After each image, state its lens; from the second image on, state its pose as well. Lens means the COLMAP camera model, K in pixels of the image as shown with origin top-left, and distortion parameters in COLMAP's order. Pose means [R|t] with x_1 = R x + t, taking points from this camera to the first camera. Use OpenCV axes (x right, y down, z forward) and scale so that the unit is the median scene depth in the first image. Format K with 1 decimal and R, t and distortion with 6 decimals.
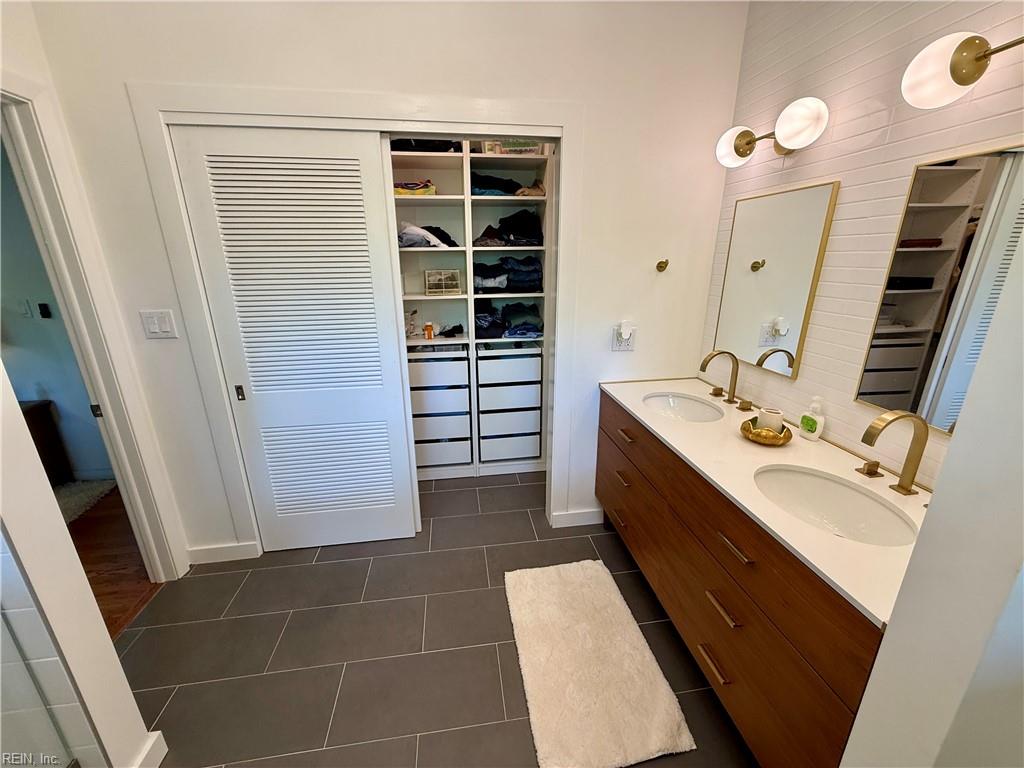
lens RADIAL K [[407.3, 0, 509.8], [0, 407.3, 385.3], [0, 0, 1]] dist [-0.003710, -0.000690]
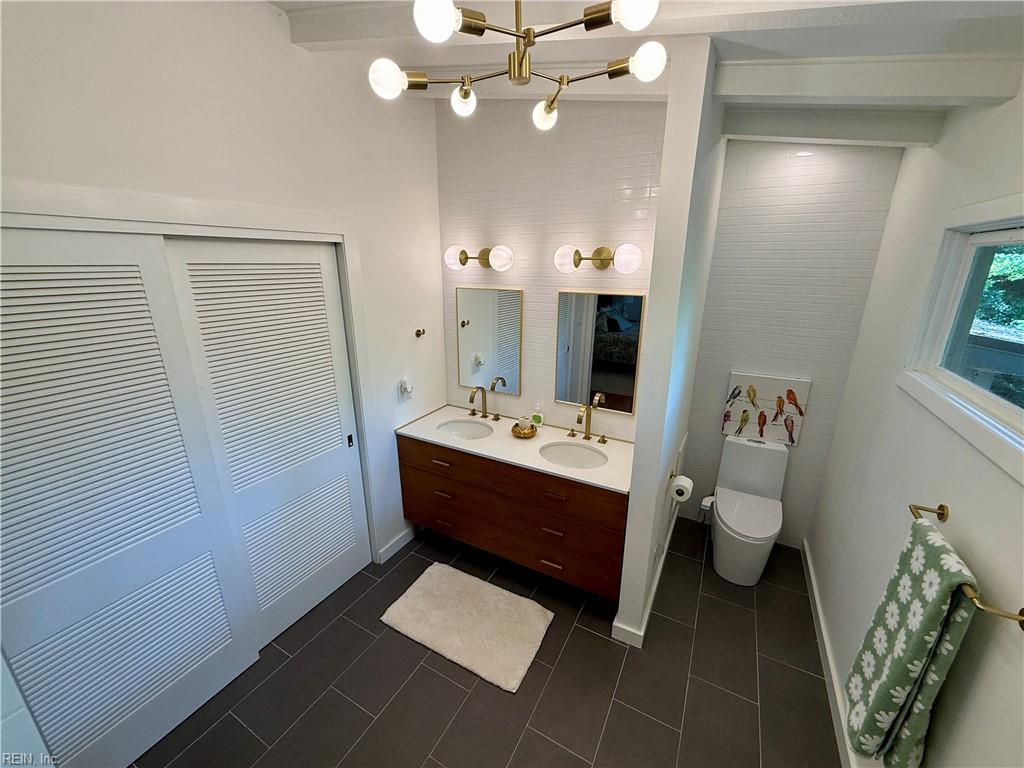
lens RADIAL K [[407.3, 0, 509.7], [0, 407.3, 384.7], [0, 0, 1]] dist [-0.003710, -0.000690]
pose [[0.597789, -0.222748, 0.770086, -0.630888], [0.231299, 0.967693, 0.100358, -0.235065], [-0.767561, 0.118127, 0.629997, -0.068709]]
